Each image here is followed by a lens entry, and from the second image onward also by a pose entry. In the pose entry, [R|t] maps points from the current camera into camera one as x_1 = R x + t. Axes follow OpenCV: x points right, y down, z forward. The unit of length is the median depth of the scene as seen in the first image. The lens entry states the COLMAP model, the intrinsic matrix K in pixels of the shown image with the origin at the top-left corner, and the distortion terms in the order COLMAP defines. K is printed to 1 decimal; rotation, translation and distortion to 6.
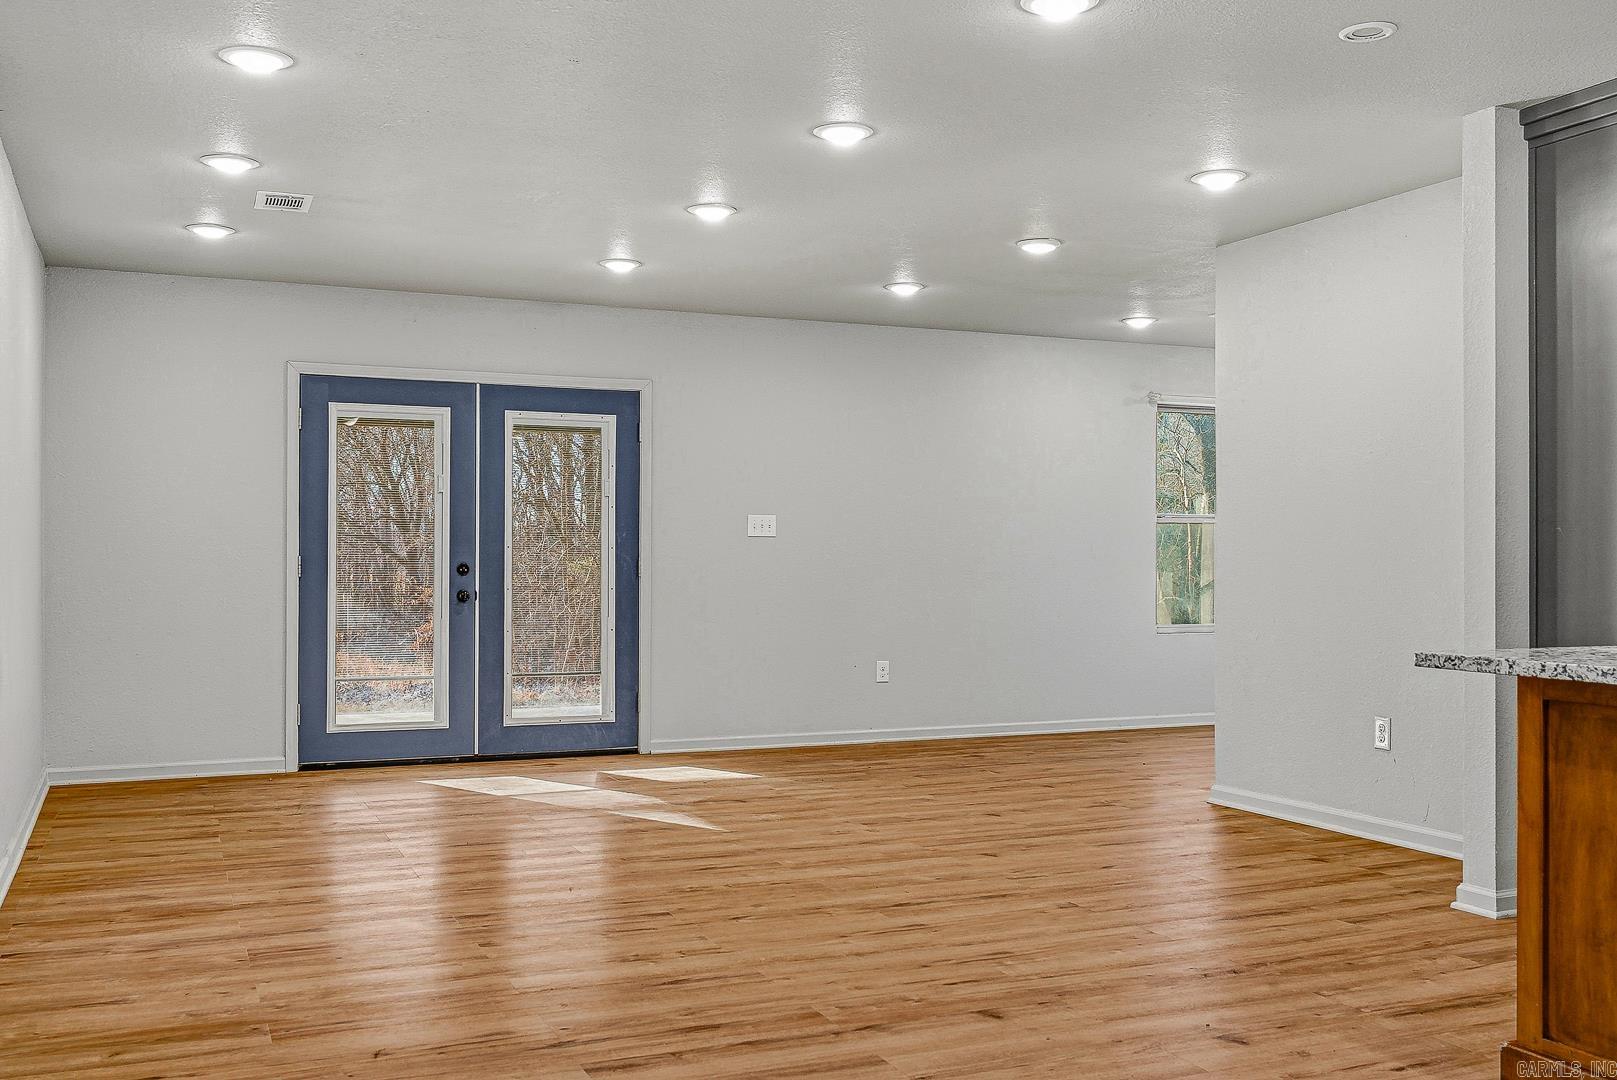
lens RADIAL K [[1526.3, 0, 831.8], [0, 1526.3, 522.0], [0, 0, 1]] dist [-0.004705, 0.000000]
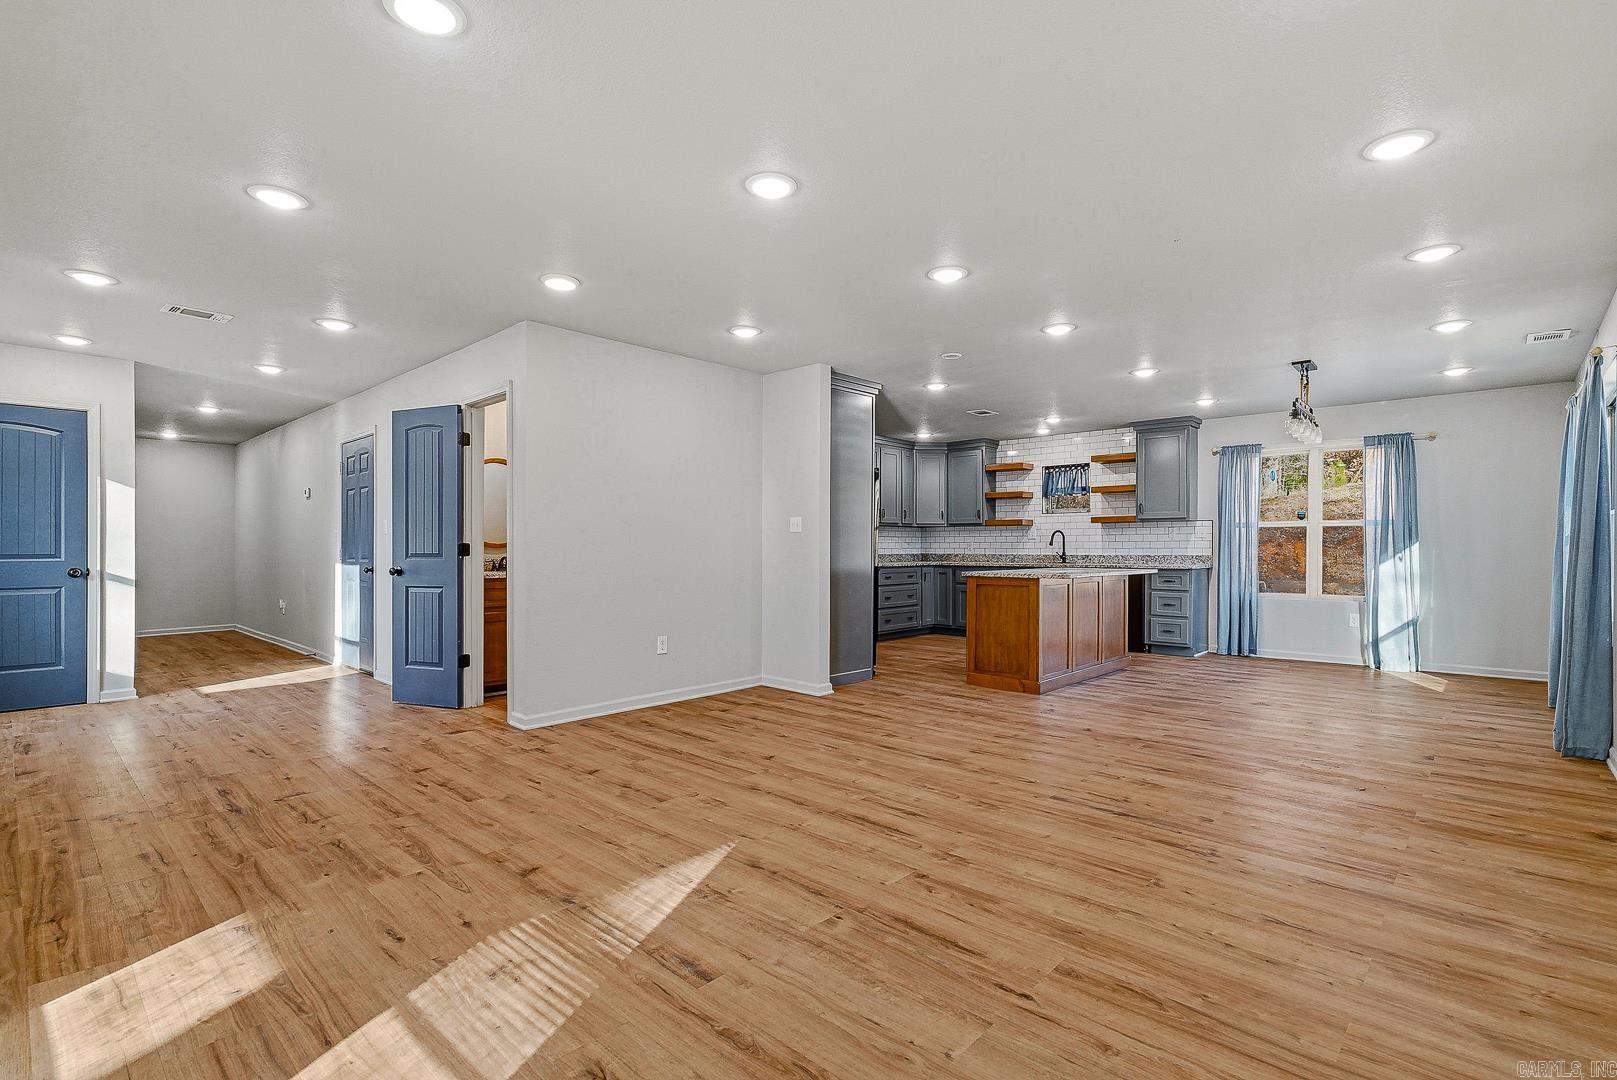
lens RADIAL K [[749.9, 0, 810.8], [0, 749.9, 546.4], [0, 0, 1]] dist [-0.002003, -0.001205]
pose [[-0.390316, -0.001133, 0.920680, -0.624601], [-0.022096, 0.999723, -0.008137, 0.027893], [-0.920416, -0.023519, -0.390233, 1.388907]]
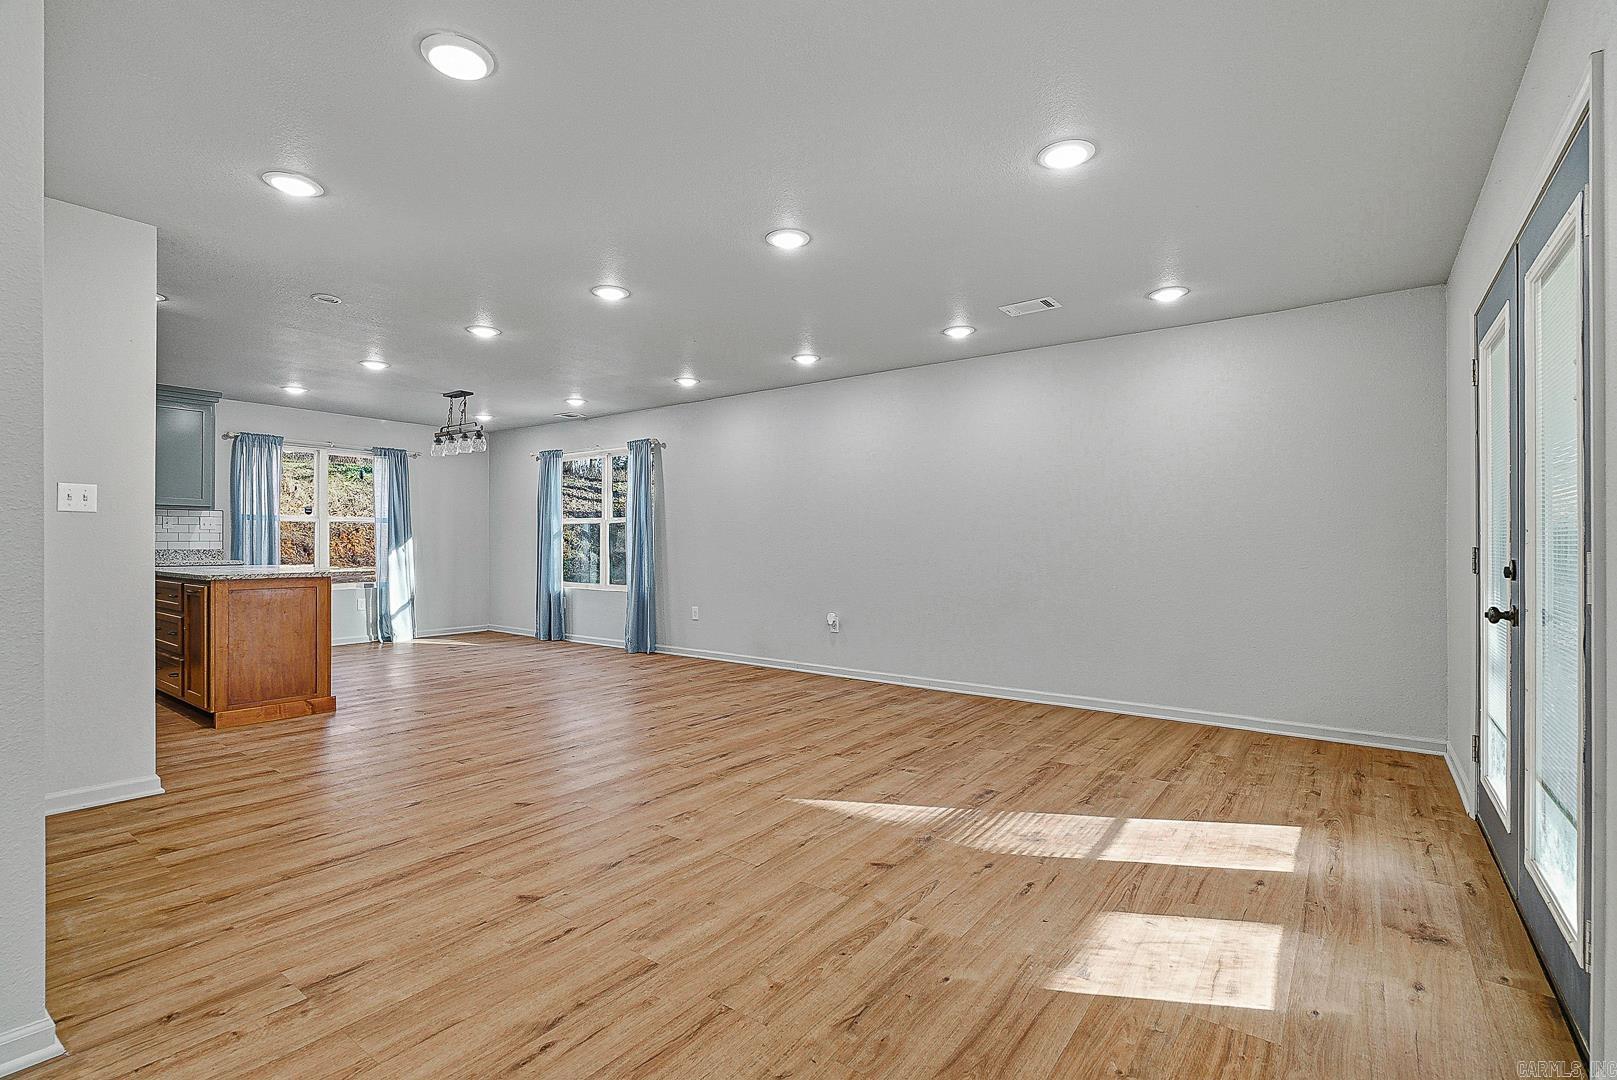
lens RADIAL K [[749.9, 0, 808.5], [0, 749.9, 535.0], [0, 0, 1]] dist [-0.002003, -0.001205]
pose [[-0.871522, -0.010558, -0.490244, 0.216202], [0.005254, 0.999510, -0.030866, 0.038173], [0.490329, -0.029476, -0.871039, 1.790478]]
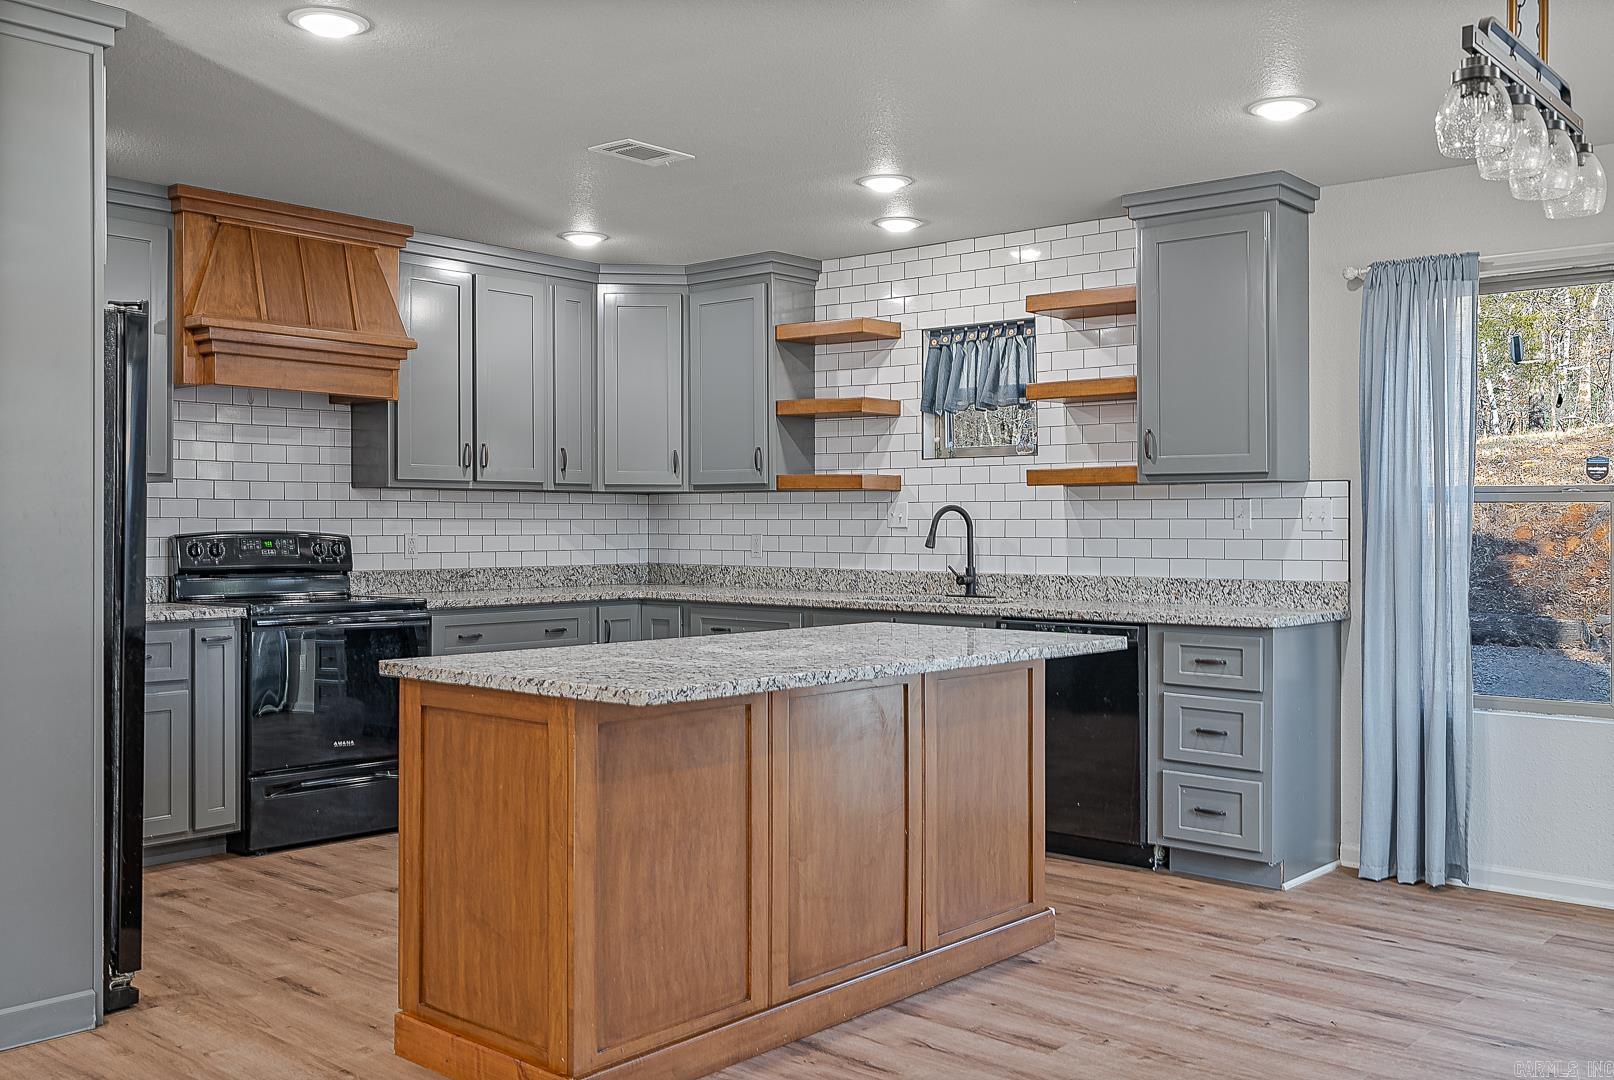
lens RADIAL K [[1484.1, 0, 806.3], [0, 1484.1, 507.4], [0, 0, 1]] dist [0.017630, 0.000000]
pose [[-0.418949, 0.006531, 0.907986, -0.311377], [-0.024649, 0.999524, -0.018562, -0.009375], [-0.907675, -0.030158, -0.418588, 0.799919]]
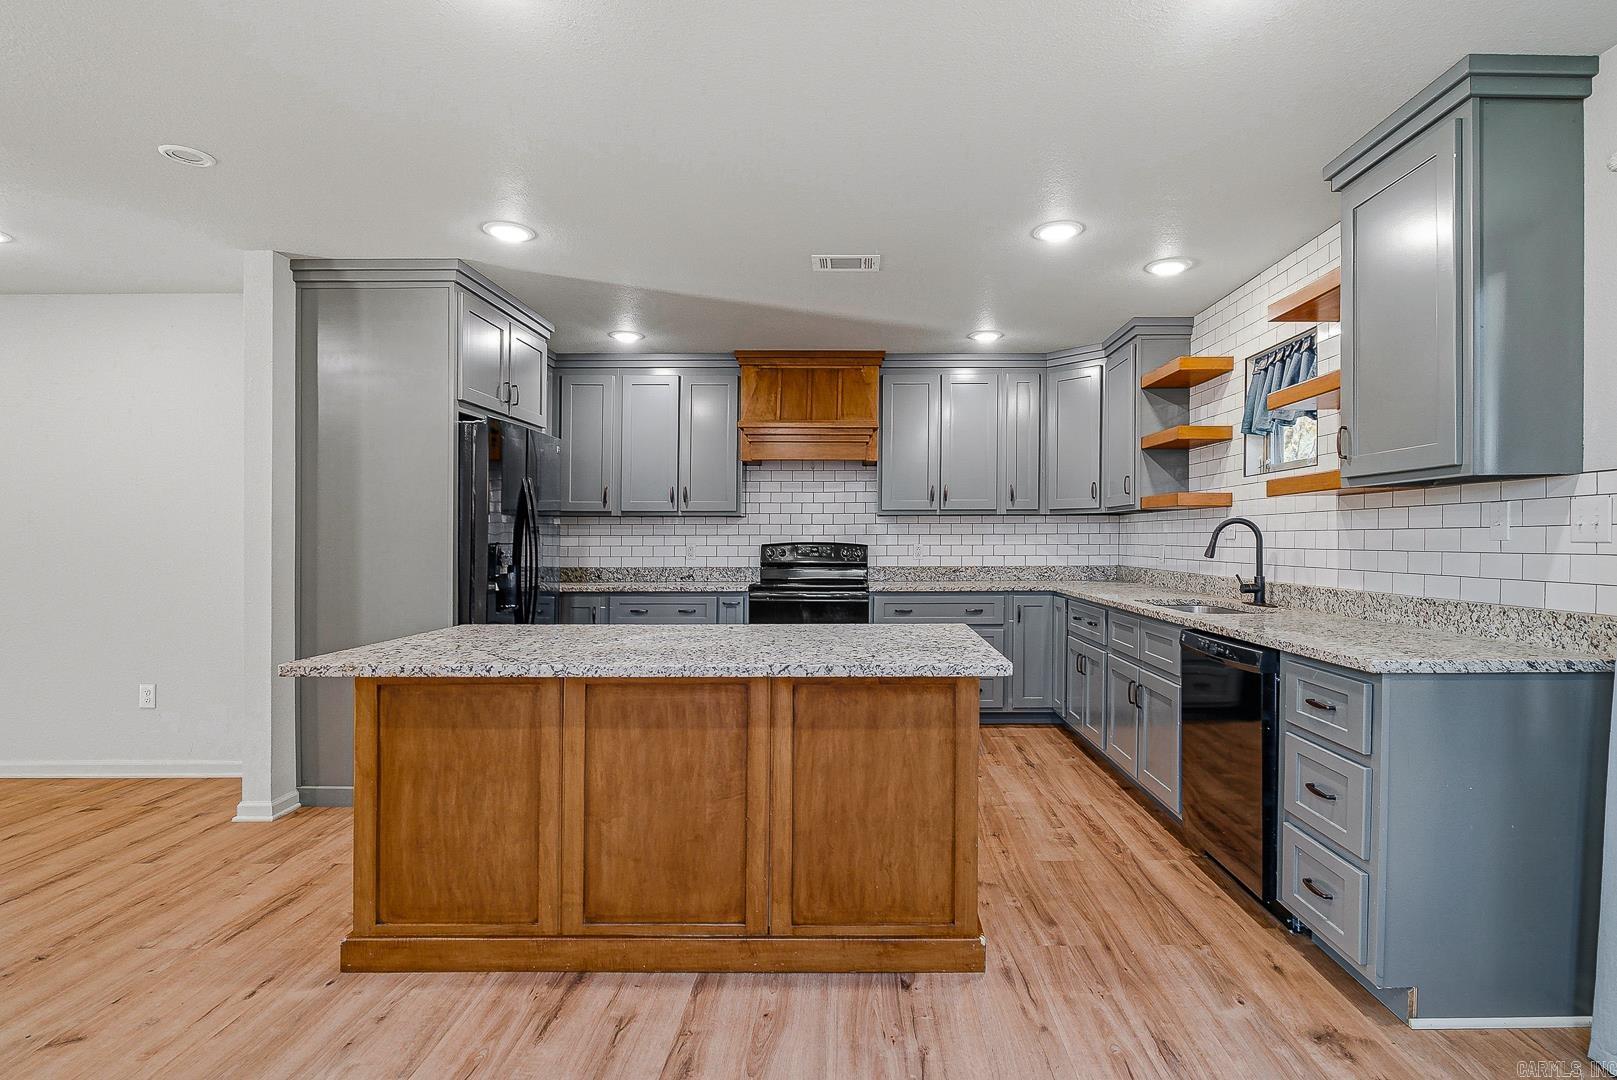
lens RADIAL K [[775.9, 0, 859.4], [0, 775.9, 537.6], [0, 0, 1]] dist [0.002756, -0.004067]
pose [[0.408348, -0.003501, 0.912820, -0.002907], [-0.017876, 0.999770, 0.011831, -0.021951], [-0.912651, -0.021149, 0.408191, 0.187998]]
